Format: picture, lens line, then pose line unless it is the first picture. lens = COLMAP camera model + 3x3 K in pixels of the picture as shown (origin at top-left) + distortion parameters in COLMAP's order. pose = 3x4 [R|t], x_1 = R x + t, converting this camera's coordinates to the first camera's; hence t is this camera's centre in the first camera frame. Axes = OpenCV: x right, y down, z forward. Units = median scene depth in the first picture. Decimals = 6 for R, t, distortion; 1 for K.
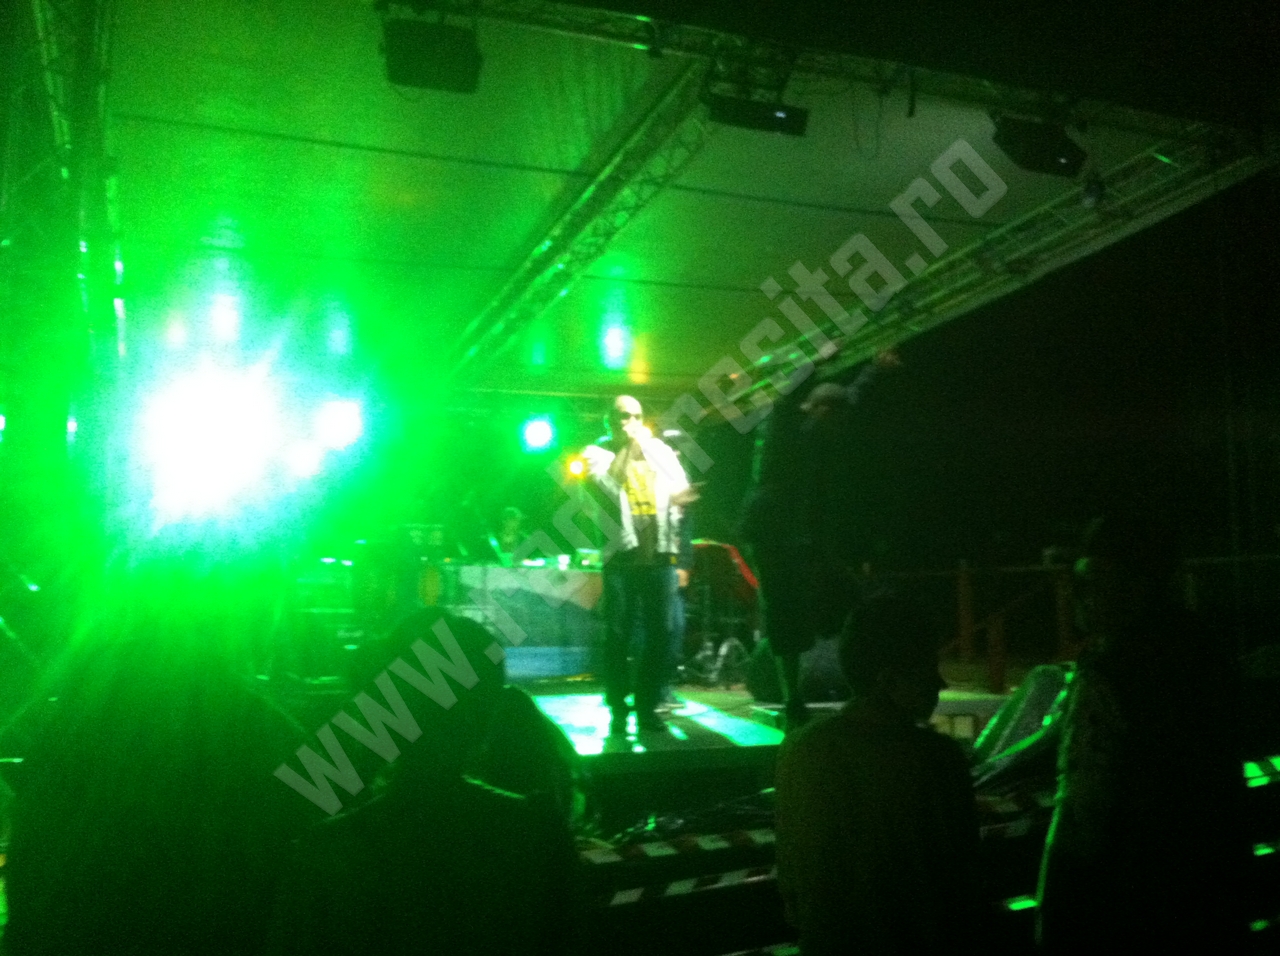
lens RADIAL K [[1205.8, 0, 640.0], [0, 1205.8, 478.0], [0, 0, 1]] dist [0.011282, -0.141325]
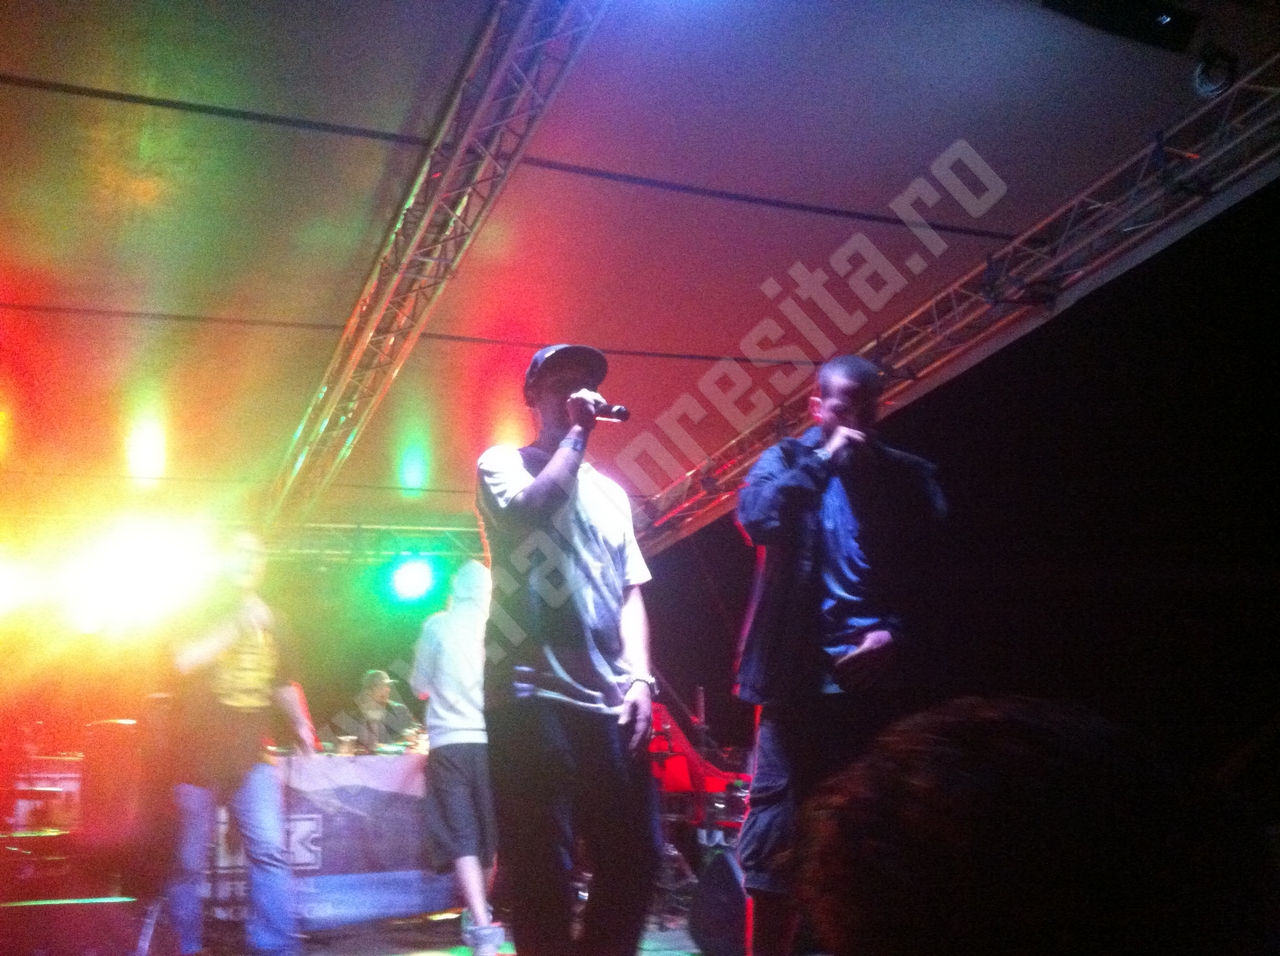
lens RADIAL K [[1205.8, 0, 640.0], [0, 1205.8, 478.0], [0, 0, 1]] dist [0.011282, -0.141325]
pose [[0.997820, -0.034224, 0.056421, 0.034043], [0.042313, 0.987924, -0.149053, 0.033105], [-0.050639, 0.151115, 0.987218, 0.348563]]
